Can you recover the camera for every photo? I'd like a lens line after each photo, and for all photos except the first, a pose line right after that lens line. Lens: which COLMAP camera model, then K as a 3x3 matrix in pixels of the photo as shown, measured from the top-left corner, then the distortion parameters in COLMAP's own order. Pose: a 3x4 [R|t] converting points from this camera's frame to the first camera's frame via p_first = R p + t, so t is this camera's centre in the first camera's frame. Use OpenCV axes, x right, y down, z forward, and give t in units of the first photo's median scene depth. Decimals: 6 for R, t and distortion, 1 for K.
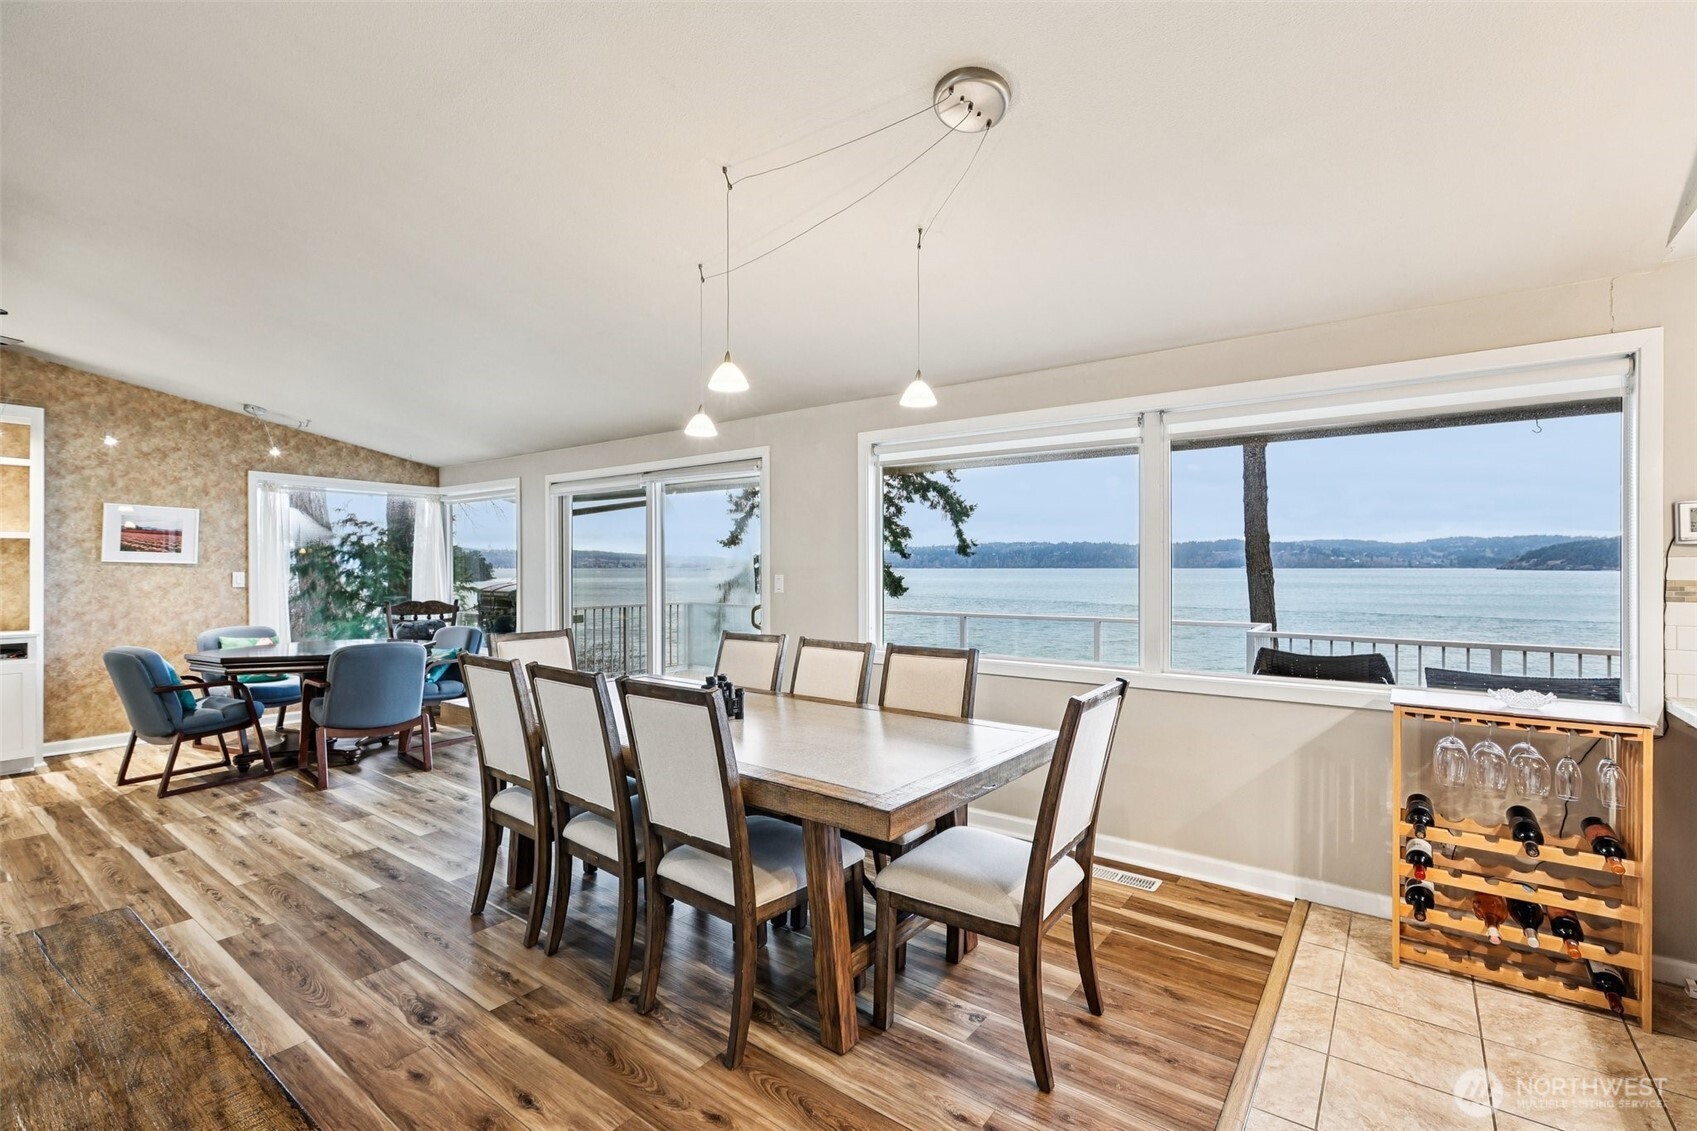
lens RADIAL K [[756.6, 0, 858.7], [0, 756.6, 563.9], [0, 0, 1]] dist [0.003589, 0.000662]
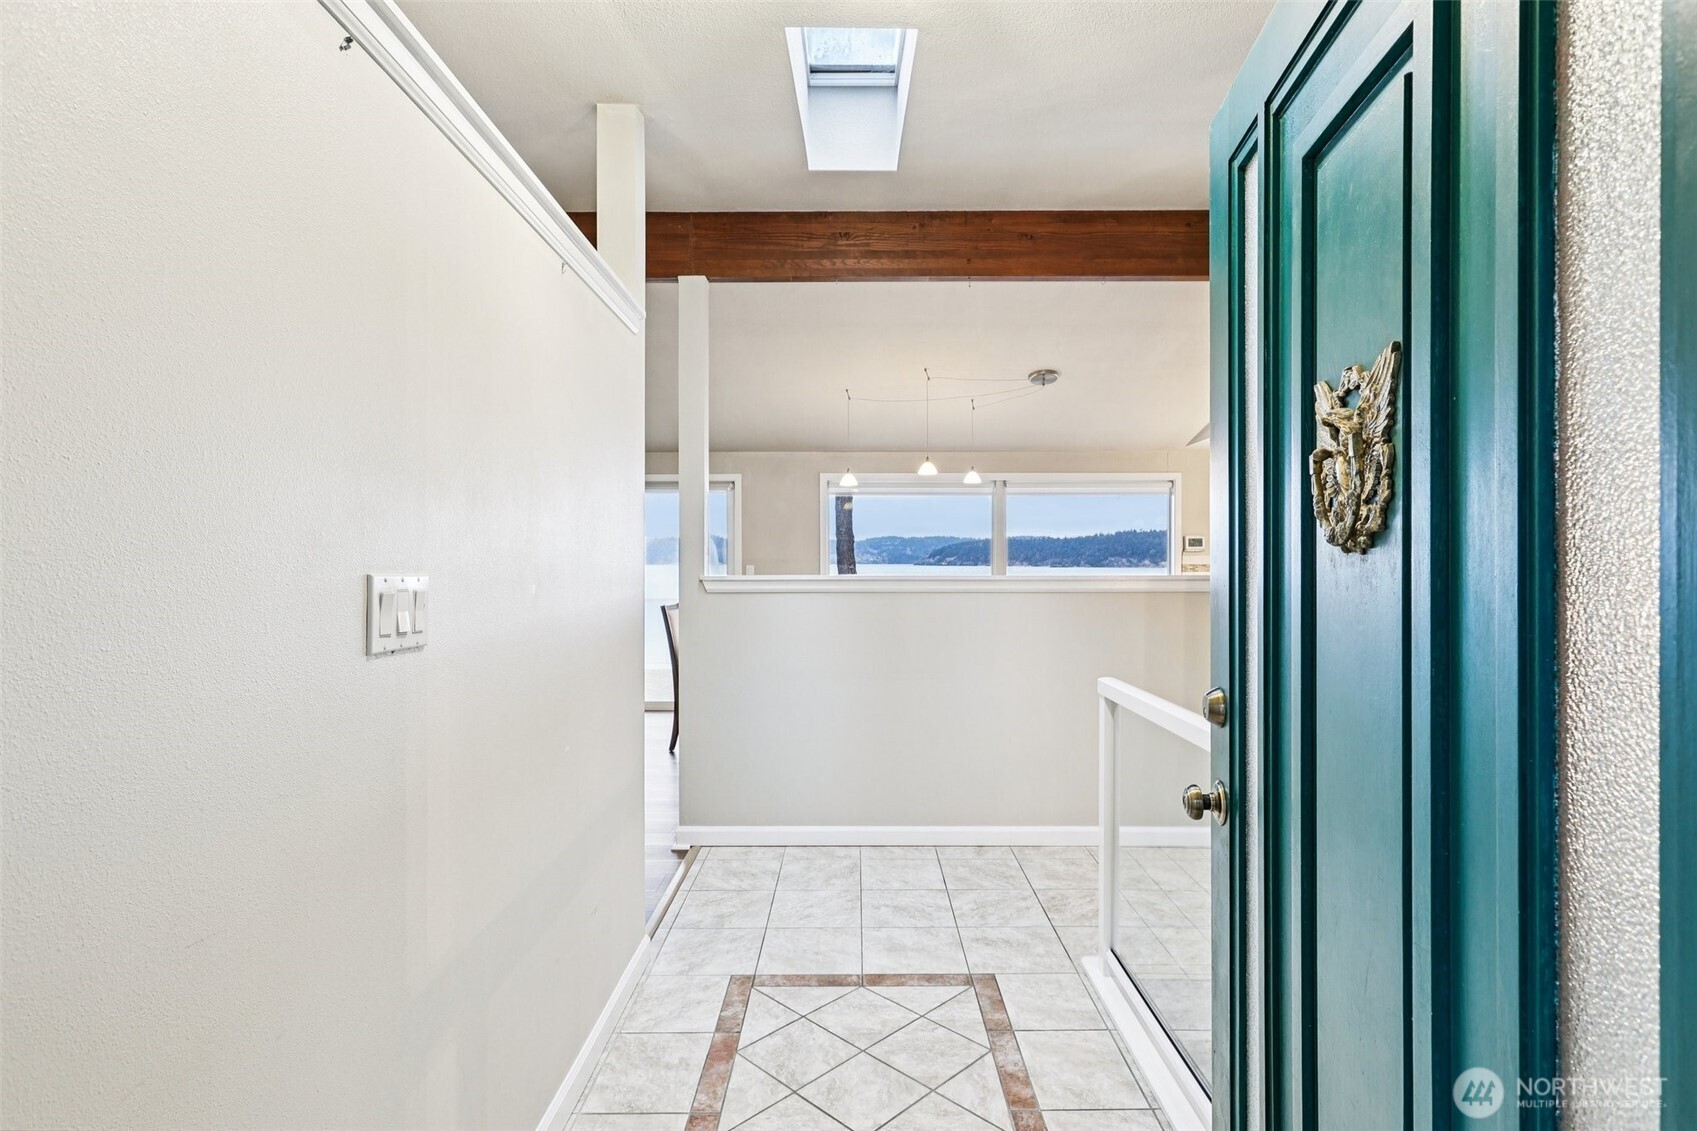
lens RADIAL K [[837.0, 0, 850.6], [0, 837.0, 564.0], [0, 0, 1]] dist [-0.003685, -0.000997]
pose [[0.810291, -0.000268, 0.586028, -0.697950], [-0.002883, 0.999986, 0.004443, 0.003813], [-0.586021, -0.005289, 0.810279, -0.312353]]
